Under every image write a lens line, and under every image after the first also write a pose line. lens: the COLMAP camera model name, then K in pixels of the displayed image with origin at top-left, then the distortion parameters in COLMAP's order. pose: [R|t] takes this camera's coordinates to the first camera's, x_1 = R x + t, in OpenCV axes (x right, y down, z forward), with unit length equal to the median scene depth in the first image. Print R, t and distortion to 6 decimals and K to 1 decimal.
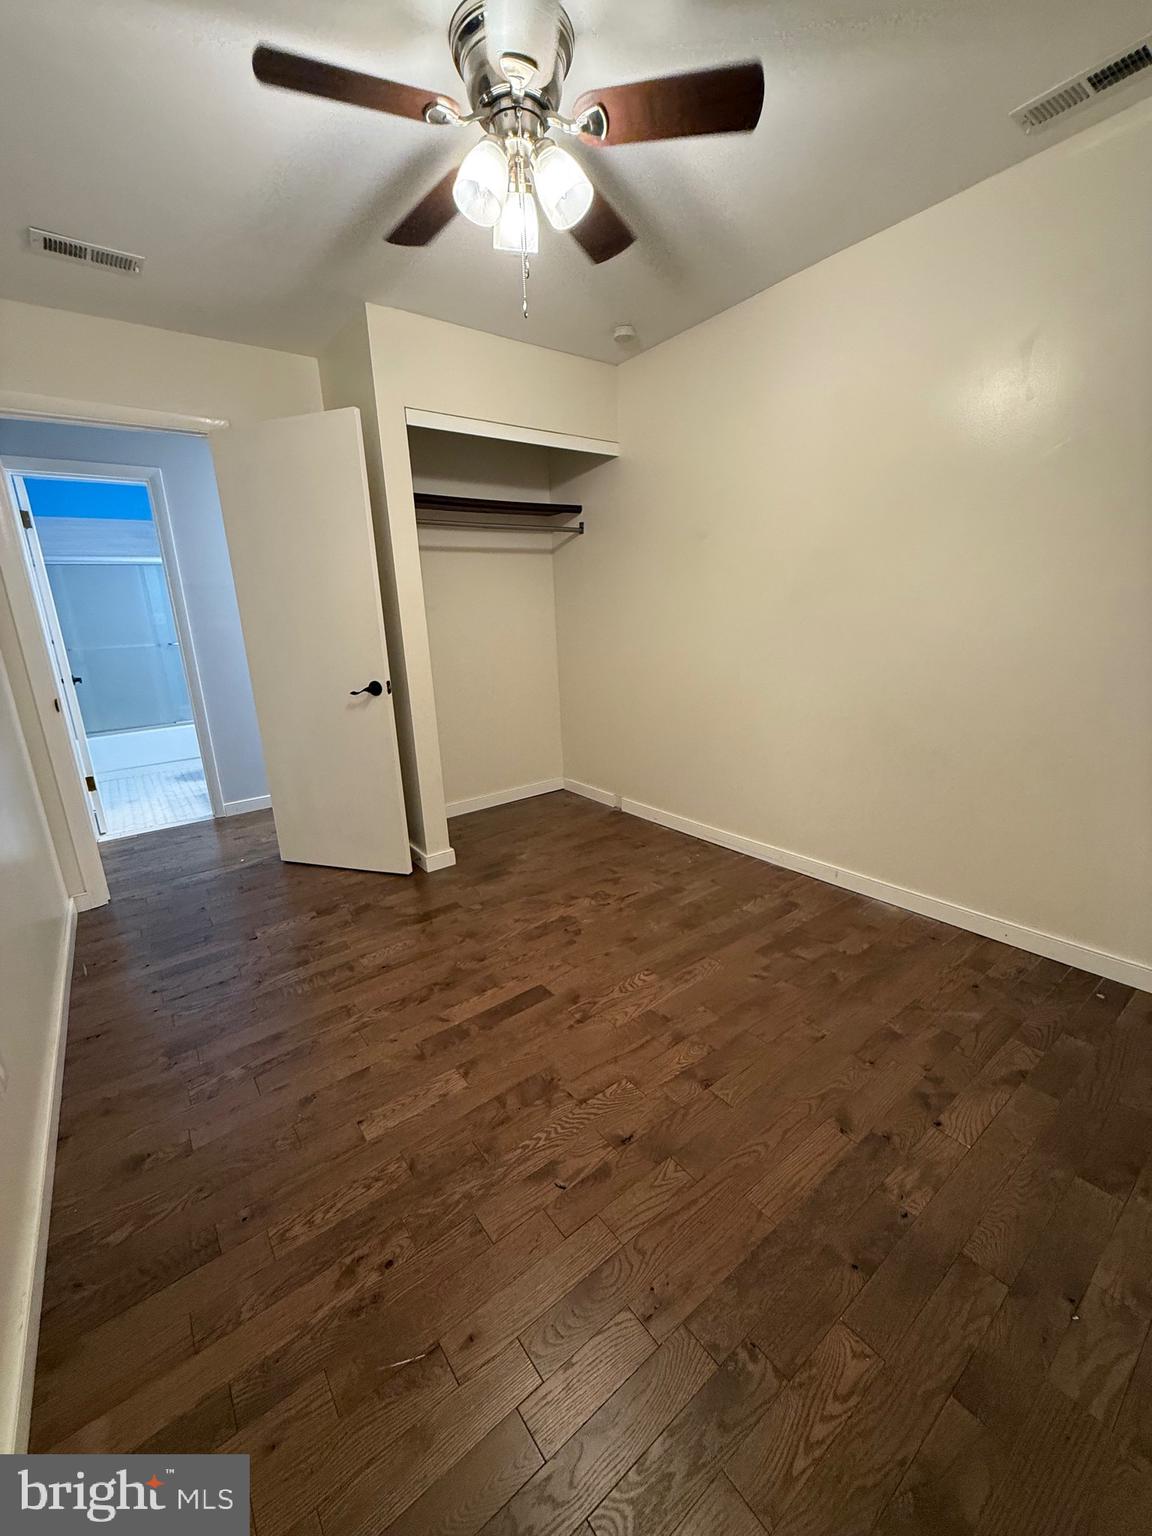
lens RADIAL K [[610.0, 0, 576.3], [0, 610.0, 766.0], [0, 0, 1]] dist [-0.001621, -0.000190]
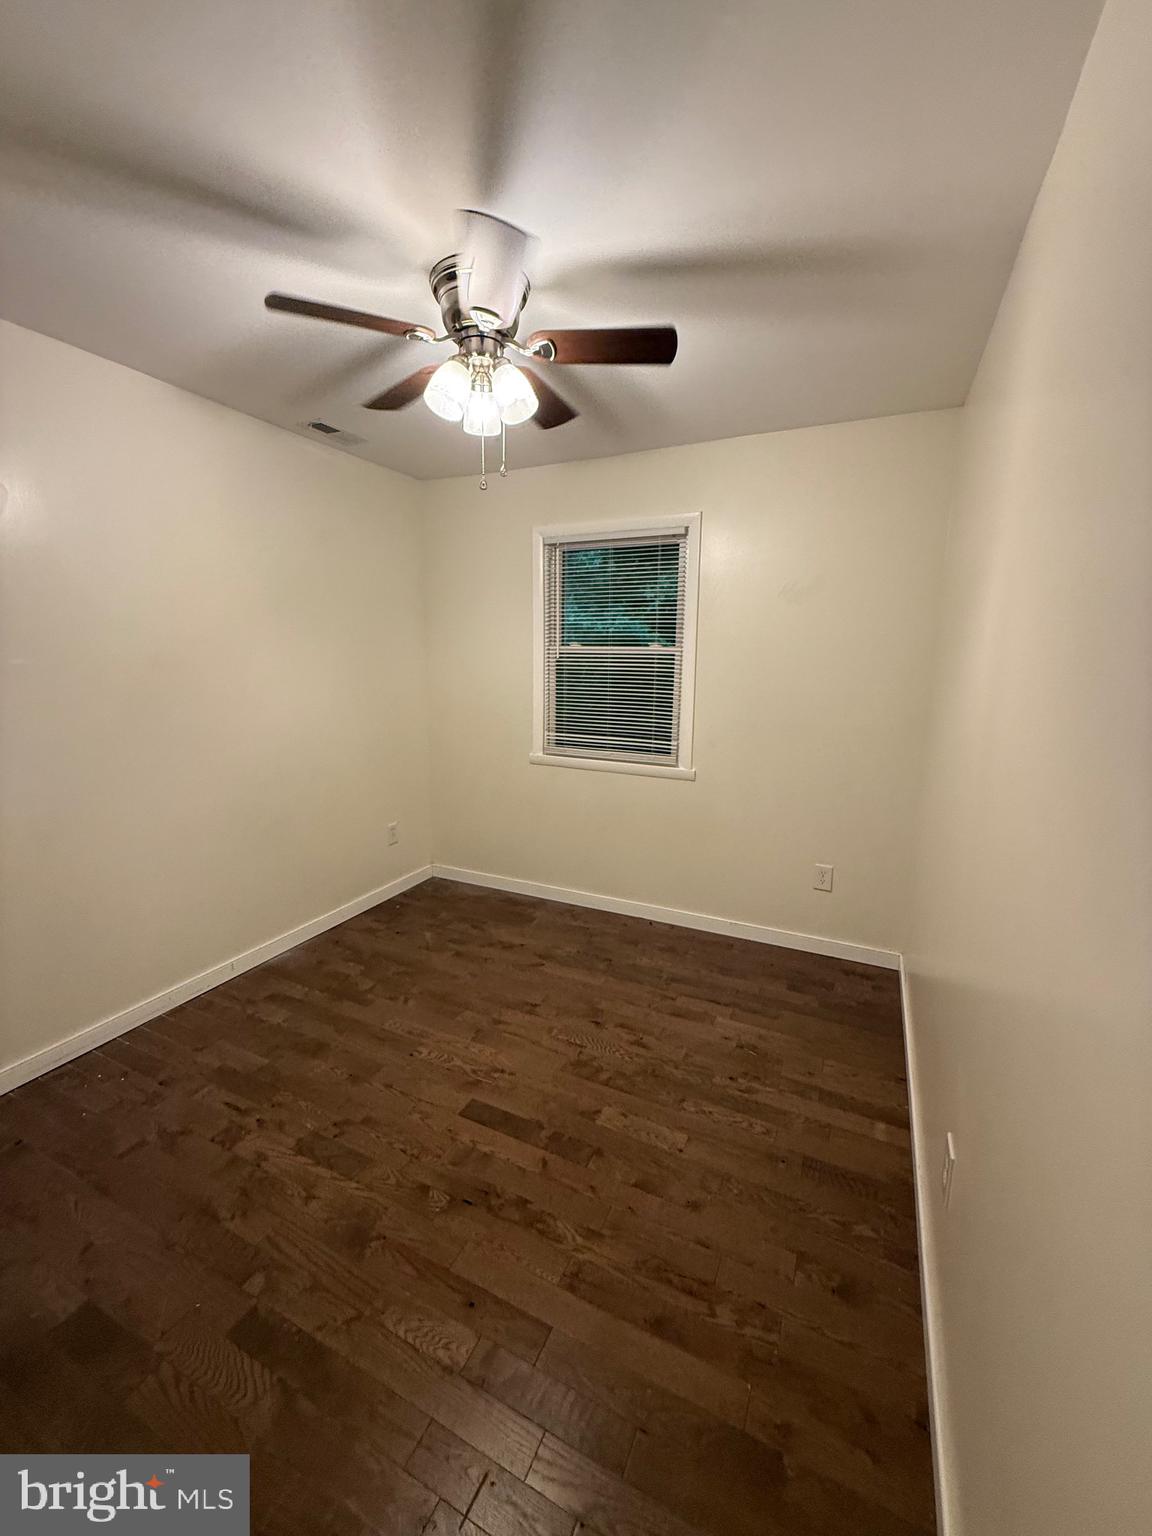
lens RADIAL K [[610.0, 0, 574.6], [0, 610.0, 768.0], [0, 0, 1]] dist [-0.001621, -0.000190]
pose [[-0.452245, -0.126730, 0.882844, -1.059319], [0.234254, 0.938224, 0.254678, -0.399189], [-0.860581, 0.321986, -0.394620, 1.230248]]
